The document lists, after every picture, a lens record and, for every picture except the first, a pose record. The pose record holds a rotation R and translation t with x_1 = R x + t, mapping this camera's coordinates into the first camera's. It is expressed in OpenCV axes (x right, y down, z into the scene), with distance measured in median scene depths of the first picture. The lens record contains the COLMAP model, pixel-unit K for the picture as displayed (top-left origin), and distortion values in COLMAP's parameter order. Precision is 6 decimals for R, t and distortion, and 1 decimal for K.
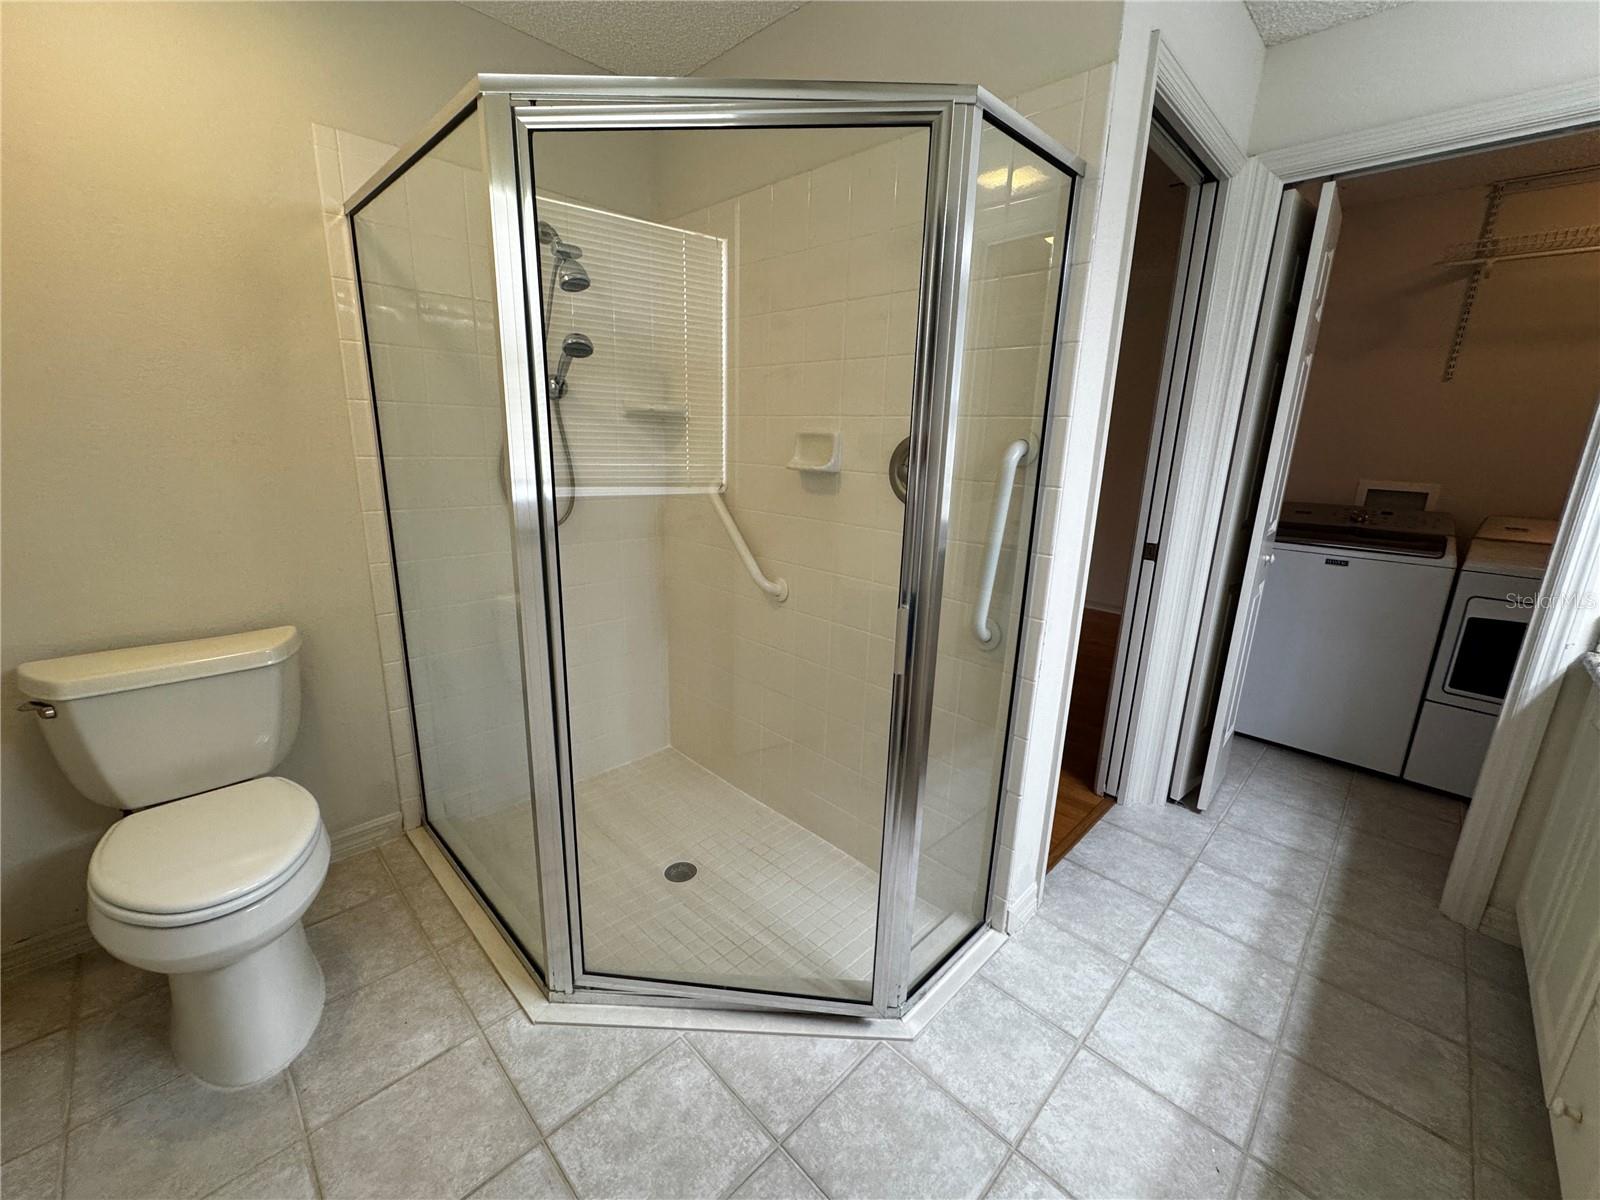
lens RADIAL K [[643.4, 0, 800.0], [0, 643.4, 597.7], [0, 0, 1]] dist [-0.003424, 0.000675]
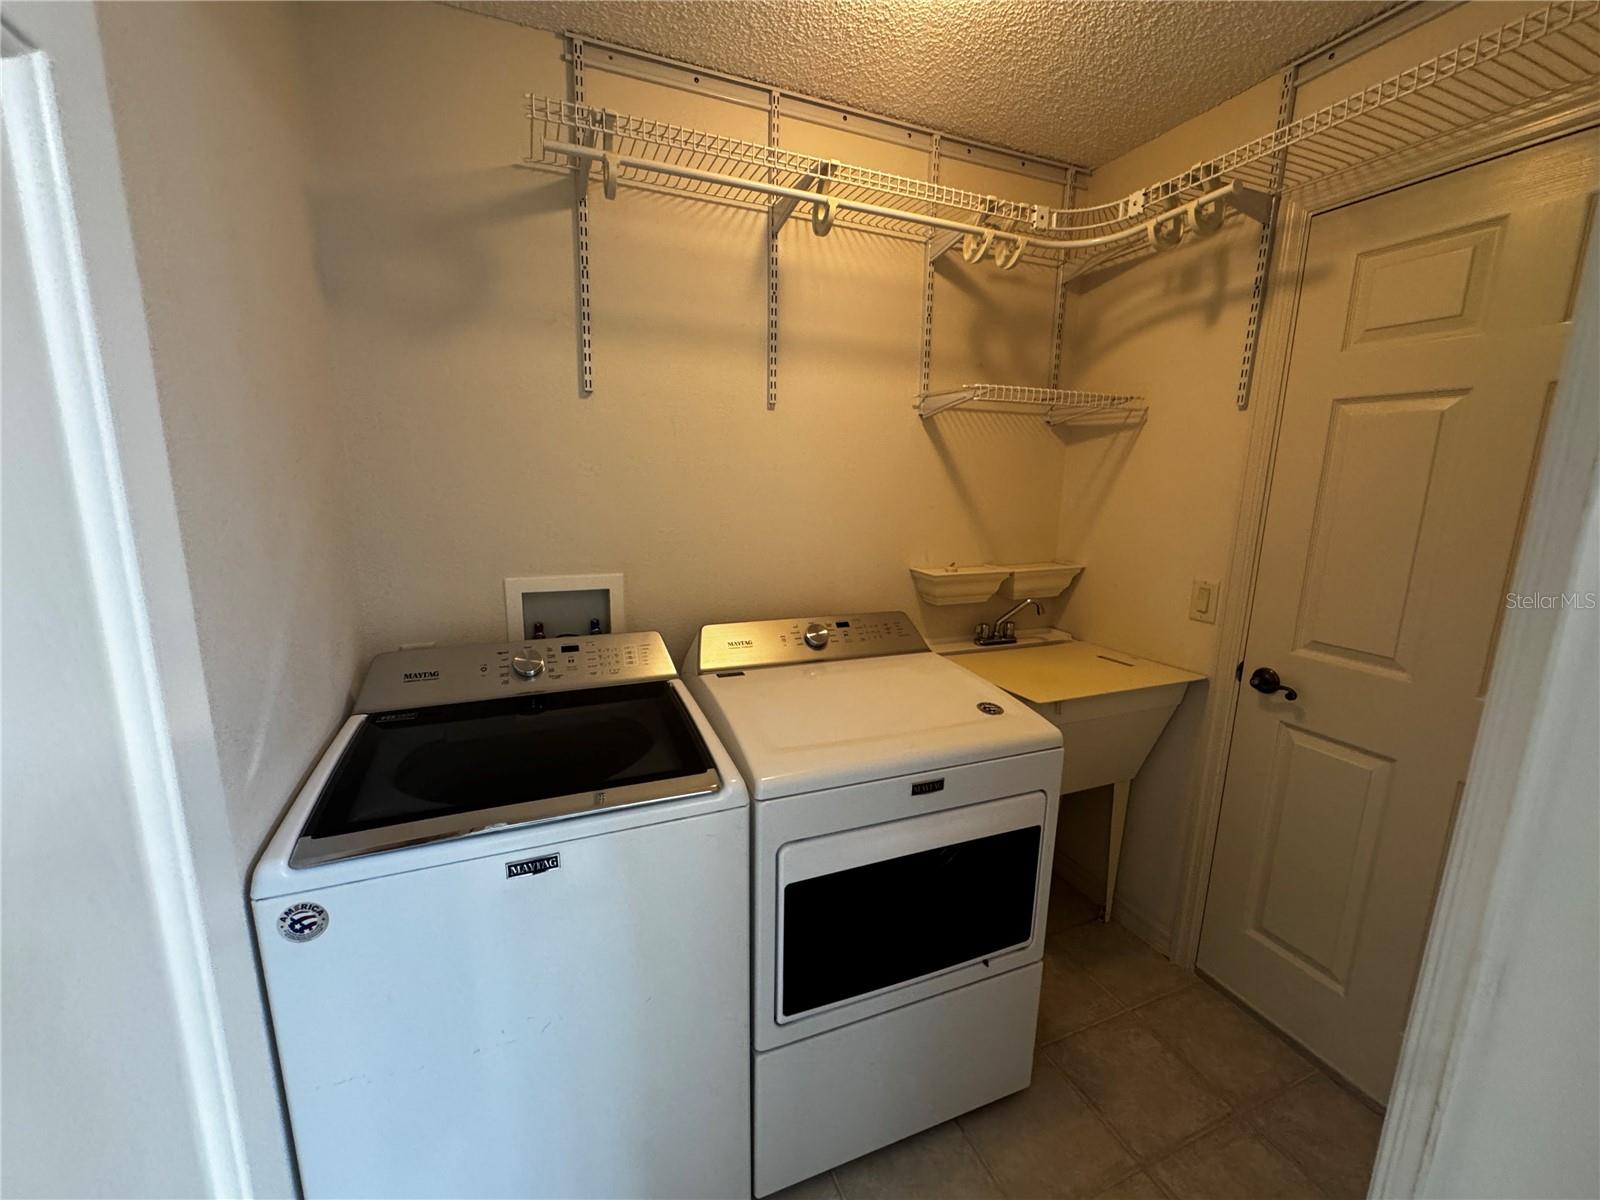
lens RADIAL K [[643.4, 0, 804.3], [0, 643.4, 595.9], [0, 0, 1]] dist [-0.003424, 0.000675]
pose [[0.386725, -0.199515, 0.900354, 0.583937], [0.217886, 0.968443, 0.121016, -0.212383], [-0.896086, 0.149374, 0.417992, 0.670715]]
